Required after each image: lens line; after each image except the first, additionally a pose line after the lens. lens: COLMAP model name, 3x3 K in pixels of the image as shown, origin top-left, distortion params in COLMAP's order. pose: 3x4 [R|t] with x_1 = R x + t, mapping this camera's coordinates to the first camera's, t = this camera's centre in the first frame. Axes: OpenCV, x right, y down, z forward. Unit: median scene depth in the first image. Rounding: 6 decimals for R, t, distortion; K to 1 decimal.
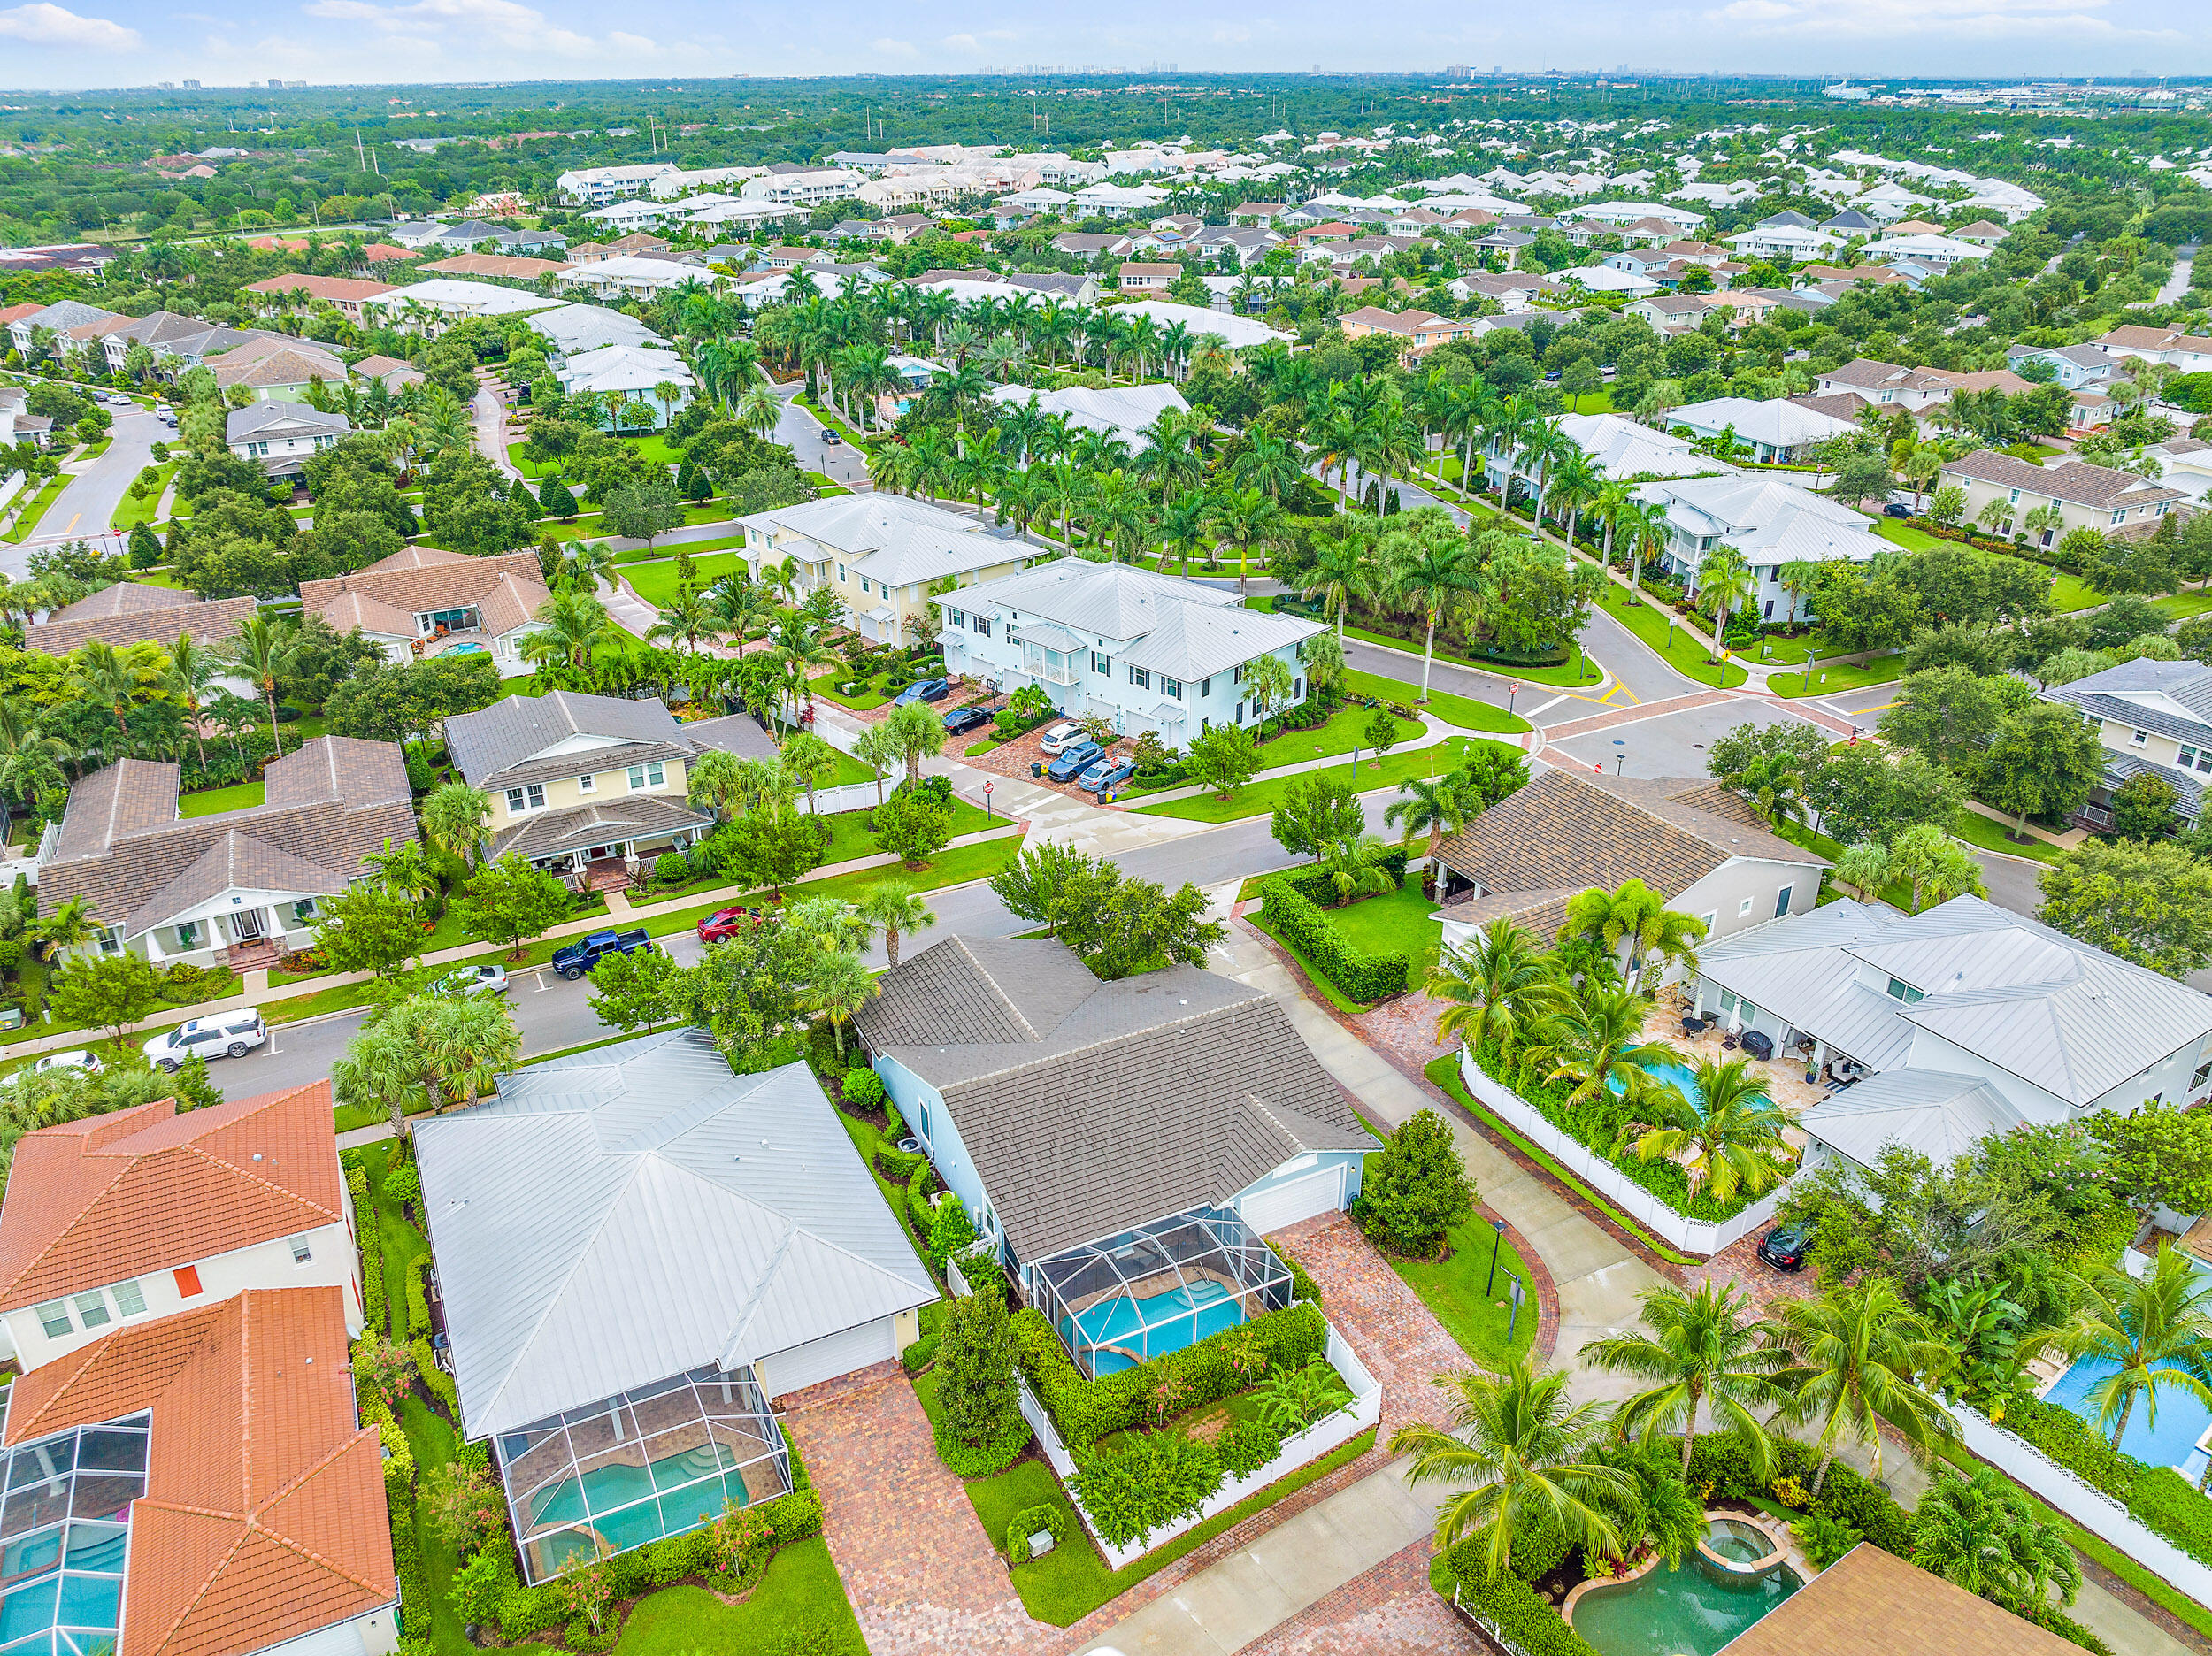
lens RADIAL K [[1576.0, 0, 1099.8], [0, 1576.0, 821.6], [0, 0, 1]] dist [-0.035143, 0.008324]
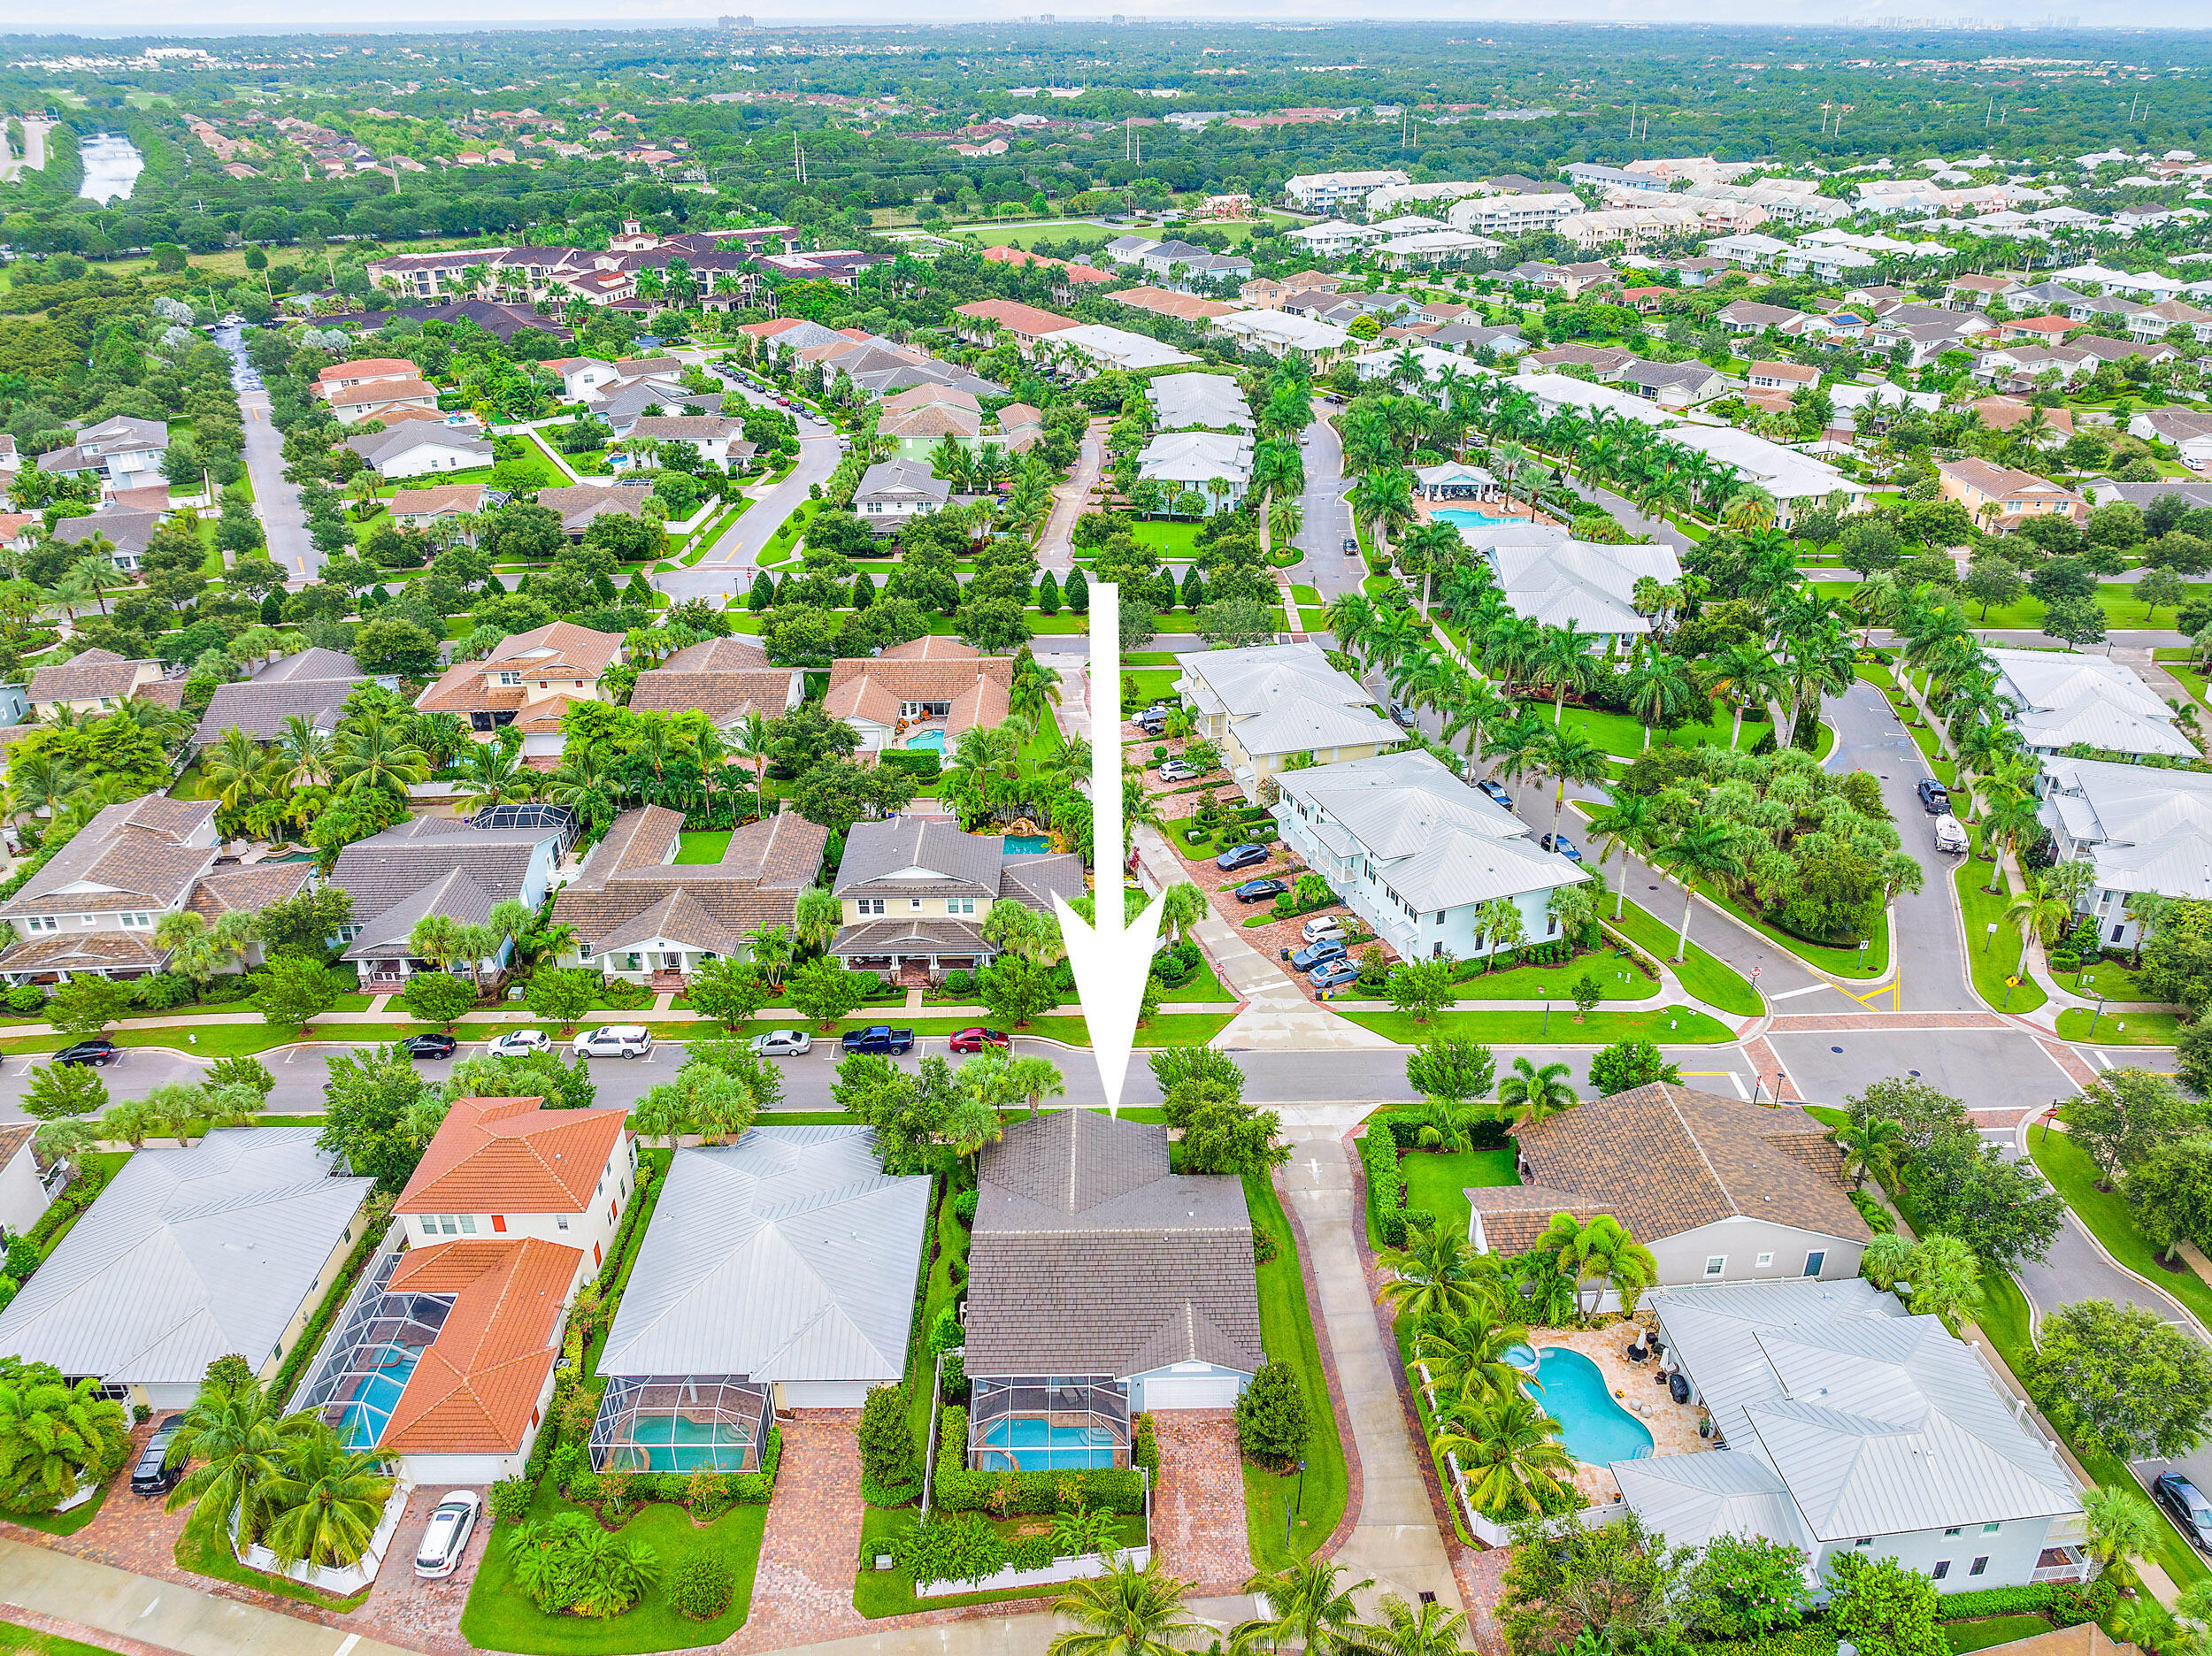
lens RADIAL K [[1576.0, 0, 1099.8], [0, 1576.0, 821.6], [0, 0, 1]] dist [-0.035143, 0.008324]
pose [[0.907786, 0.194982, -0.371358, 0.259033], [-0.194417, 0.980129, 0.039363, -0.153491], [0.371654, 0.036465, 0.927655, -0.157616]]
